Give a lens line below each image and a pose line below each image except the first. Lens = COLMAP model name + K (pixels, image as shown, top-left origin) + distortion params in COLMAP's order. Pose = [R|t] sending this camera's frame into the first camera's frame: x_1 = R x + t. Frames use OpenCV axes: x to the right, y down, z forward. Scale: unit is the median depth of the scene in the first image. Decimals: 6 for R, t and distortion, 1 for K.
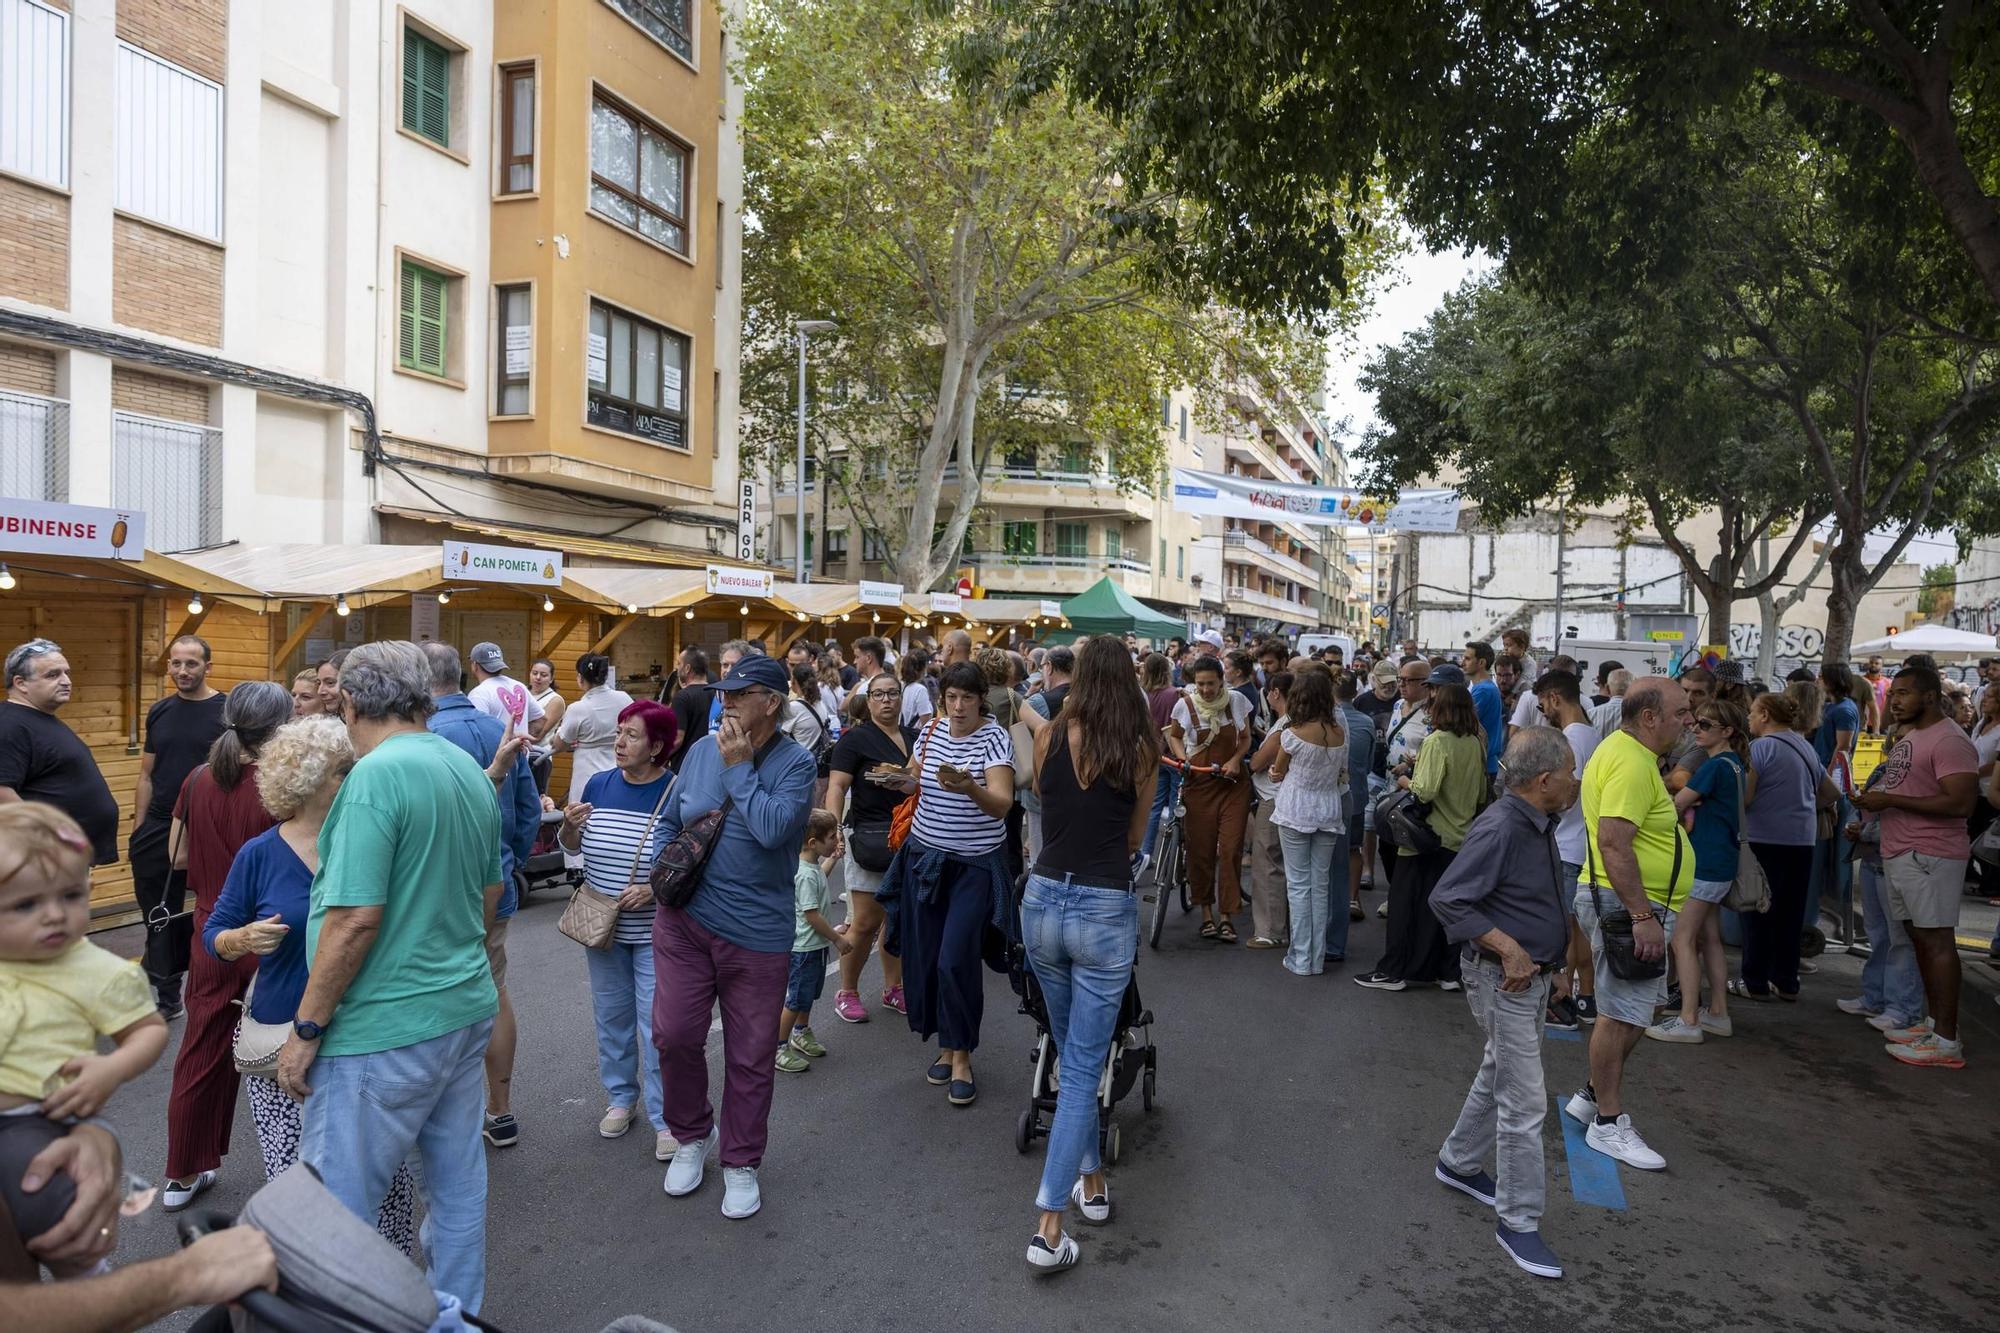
lens RADIAL K [[1325.7, 0, 1002.5], [0, 1325.7, 668.8], [0, 0, 1]] dist [0.004208, 0.002759]
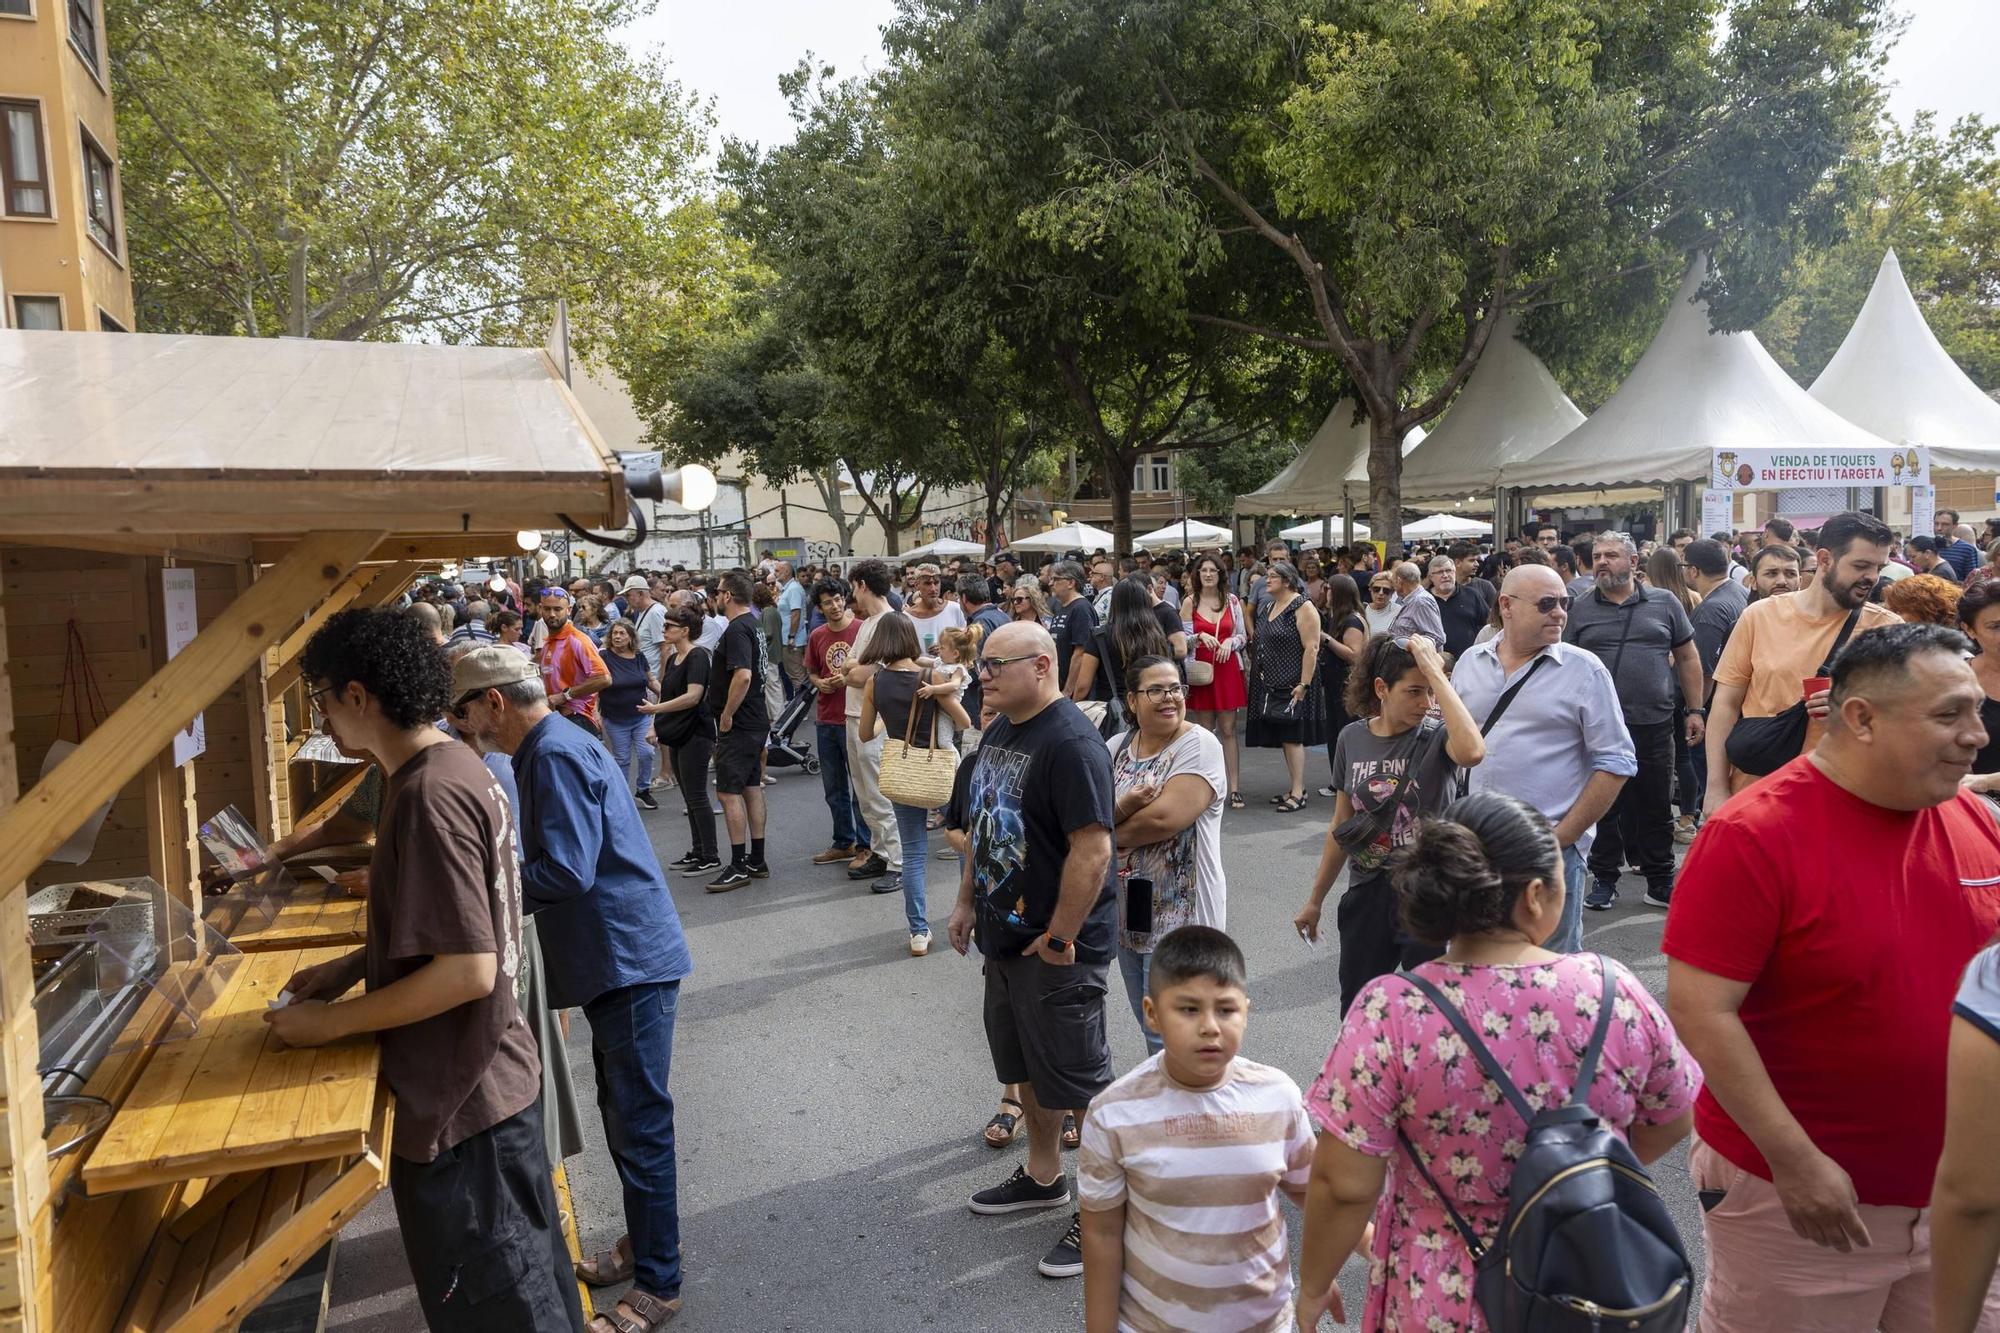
lens RADIAL K [[1326.0, 0, 999.4], [0, 1326.0, 668.7], [0, 0, 1]] dist [0.002144, 0.005484]
pose [[0.747436, -0.110046, 0.655156, -0.513222], [0.074332, 0.993846, 0.082133, -0.004620], [-0.660162, -0.012690, 0.751016, -0.392625]]
